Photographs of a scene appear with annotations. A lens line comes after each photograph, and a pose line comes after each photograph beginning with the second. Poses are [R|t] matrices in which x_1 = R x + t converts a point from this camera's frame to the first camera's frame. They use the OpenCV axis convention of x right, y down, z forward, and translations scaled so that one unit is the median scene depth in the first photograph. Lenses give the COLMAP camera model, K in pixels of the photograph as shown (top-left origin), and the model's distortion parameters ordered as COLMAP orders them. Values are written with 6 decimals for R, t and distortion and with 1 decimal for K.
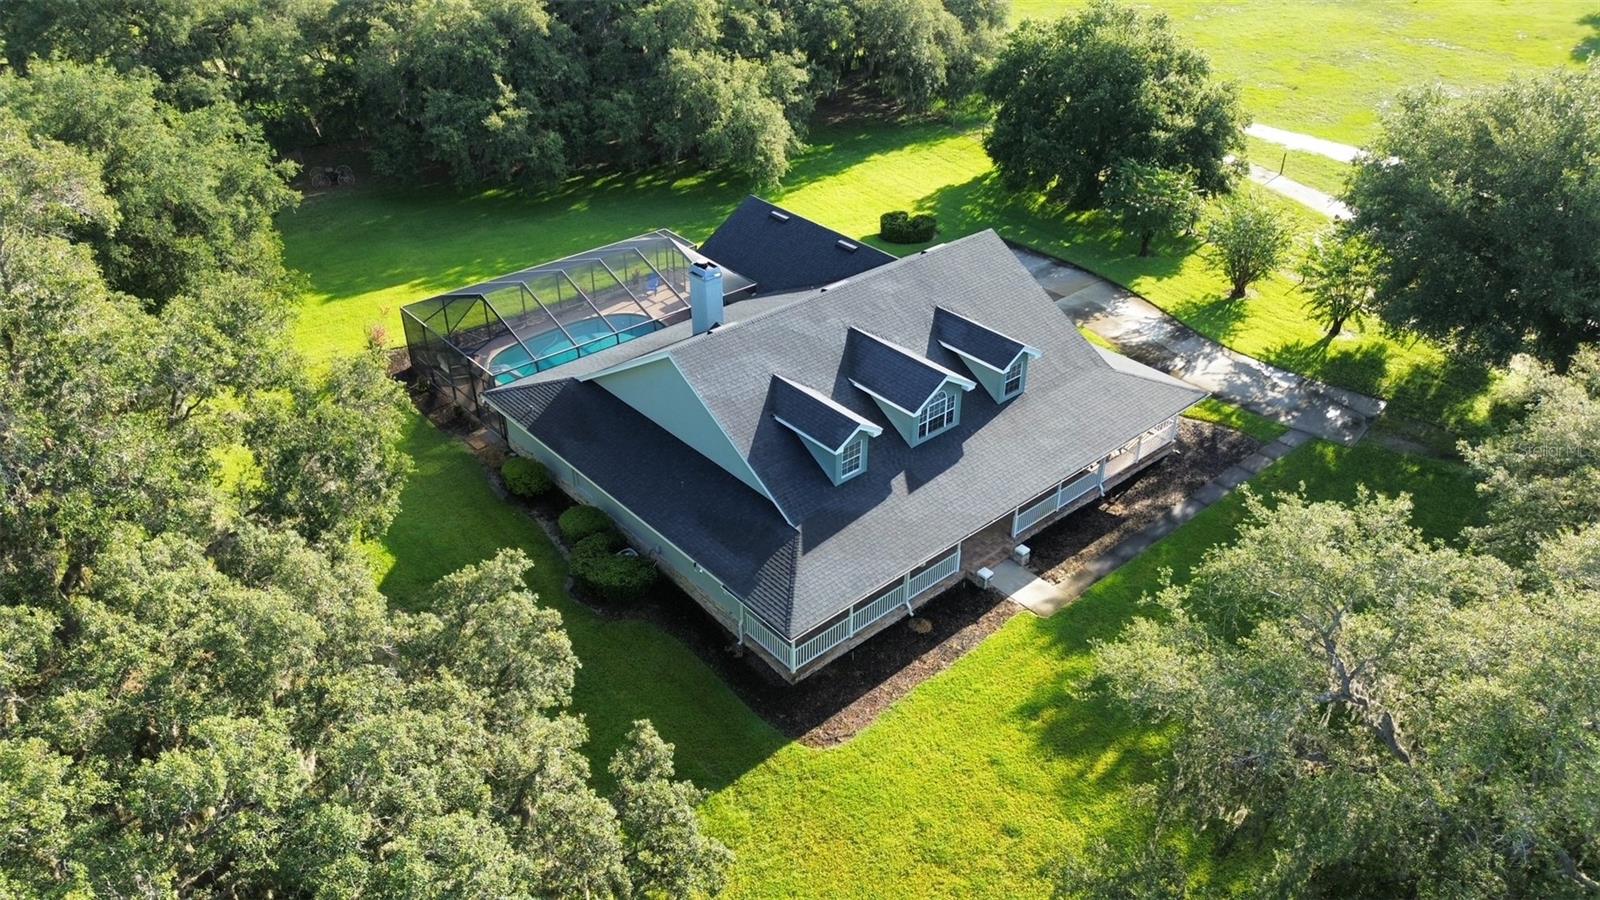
lens RADIAL K [[1146.8, 0, 811.0], [0, 1146.8, 442.6], [0, 0, 1]] dist [0.035128, -0.034377]
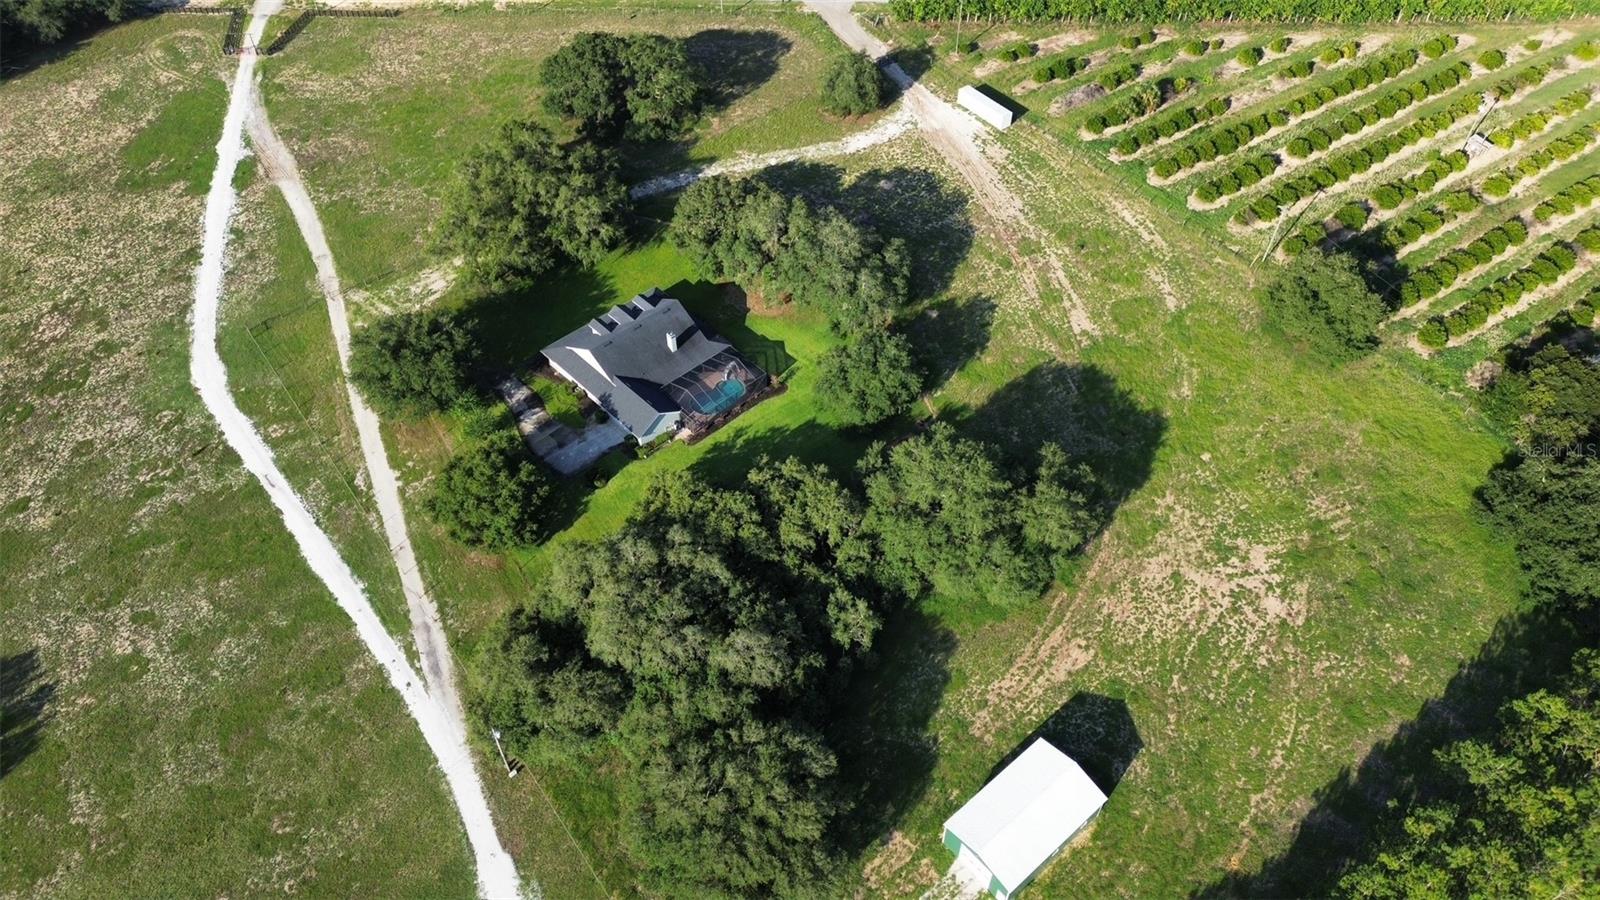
lens RADIAL K [[1146.8, 0, 801.7], [0, 1146.8, 452.0], [0, 0, 1]] dist [0.035128, -0.034377]
pose [[-0.999617, 0.014350, -0.023656, -0.334960], [-0.020590, 0.185288, 0.982469, -2.956375], [0.018481, 0.982580, -0.184921, 1.616188]]
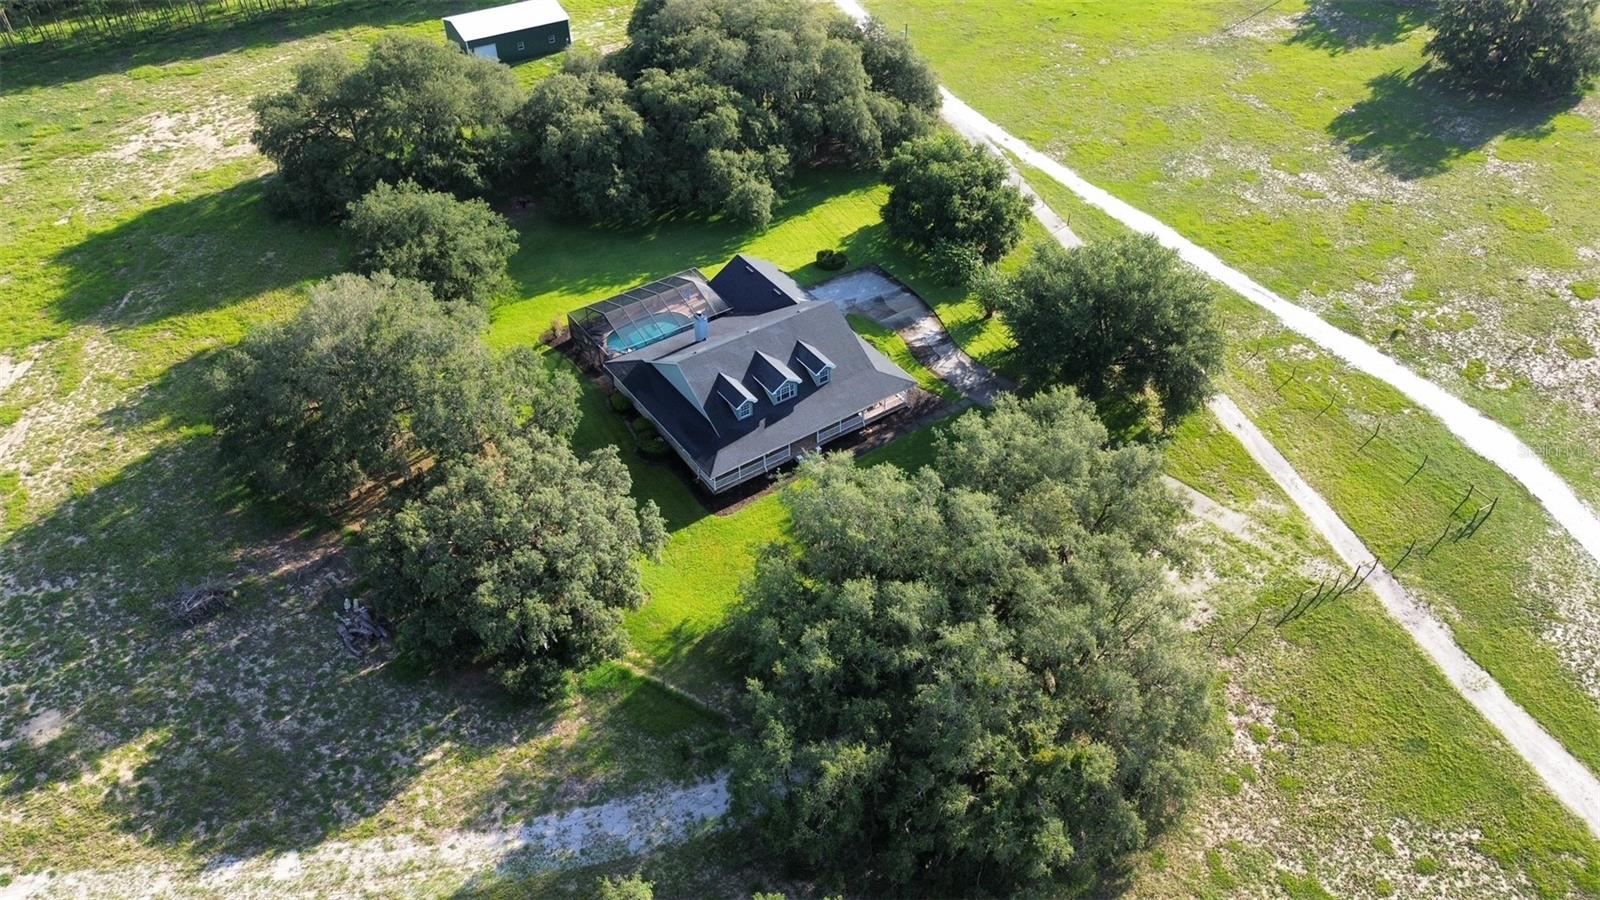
lens RADIAL K [[1146.8, 0, 799.5], [0, 1146.8, 466.0], [0, 0, 1]] dist [0.035128, -0.034377]
pose [[0.993199, 0.073815, -0.090043, 0.260465], [-0.057646, 0.983665, 0.170527, -0.201966], [0.101160, -0.164176, 0.981230, -0.997710]]
